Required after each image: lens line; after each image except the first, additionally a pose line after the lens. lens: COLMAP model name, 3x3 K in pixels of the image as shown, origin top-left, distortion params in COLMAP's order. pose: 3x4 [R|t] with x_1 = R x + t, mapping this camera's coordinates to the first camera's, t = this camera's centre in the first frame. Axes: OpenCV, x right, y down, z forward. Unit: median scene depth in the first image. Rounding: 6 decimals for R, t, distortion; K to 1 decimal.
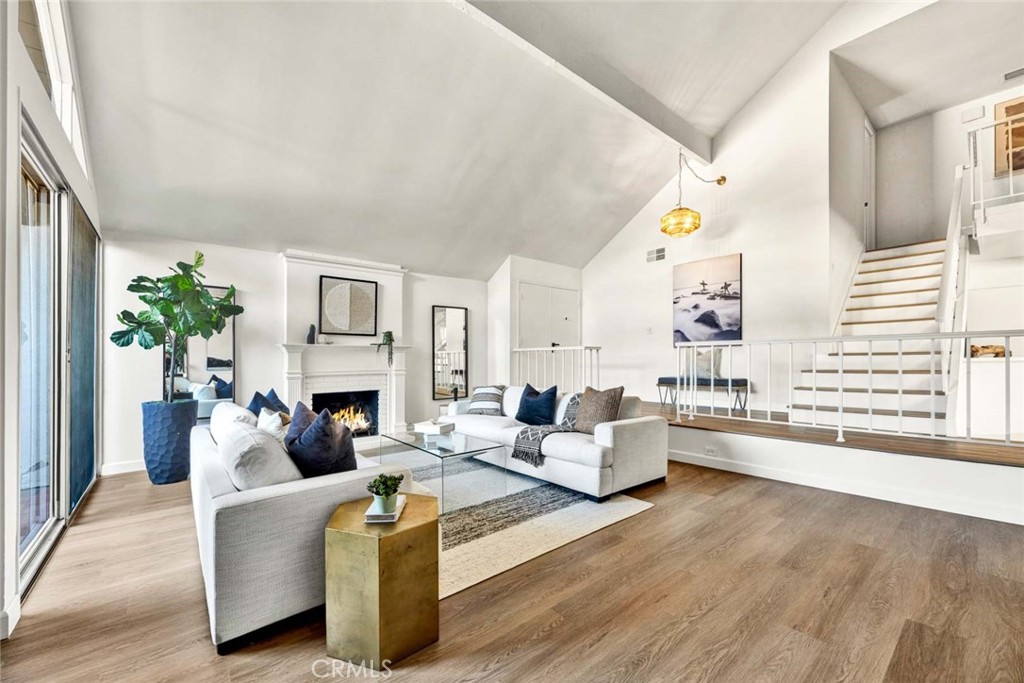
lens RADIAL K [[412.2, 0, 518.0], [0, 412.2, 338.3], [0, 0, 1]] dist [-0.032922, -0.000048]
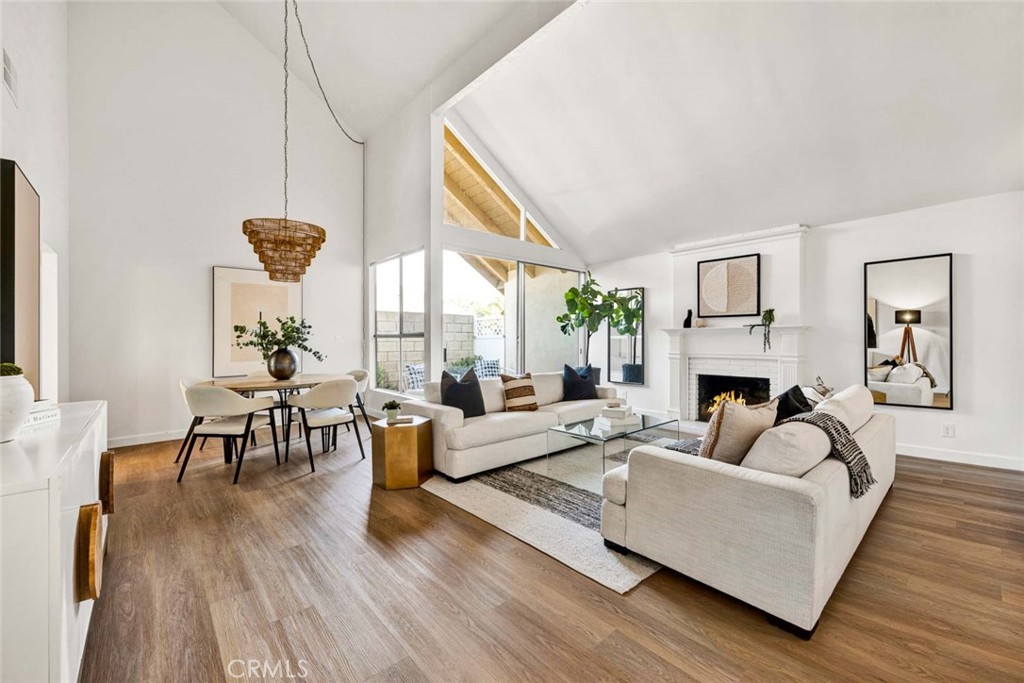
lens RADIAL K [[412.2, 0, 518.0], [0, 412.2, 338.3], [0, 0, 1]] dist [-0.032922, -0.000048]
pose [[0.014103, 0.006201, -0.999881, 0.571045], [0.059846, 0.998183, 0.007035, 0.006596], [0.998108, -0.059938, 0.013707, 0.521441]]
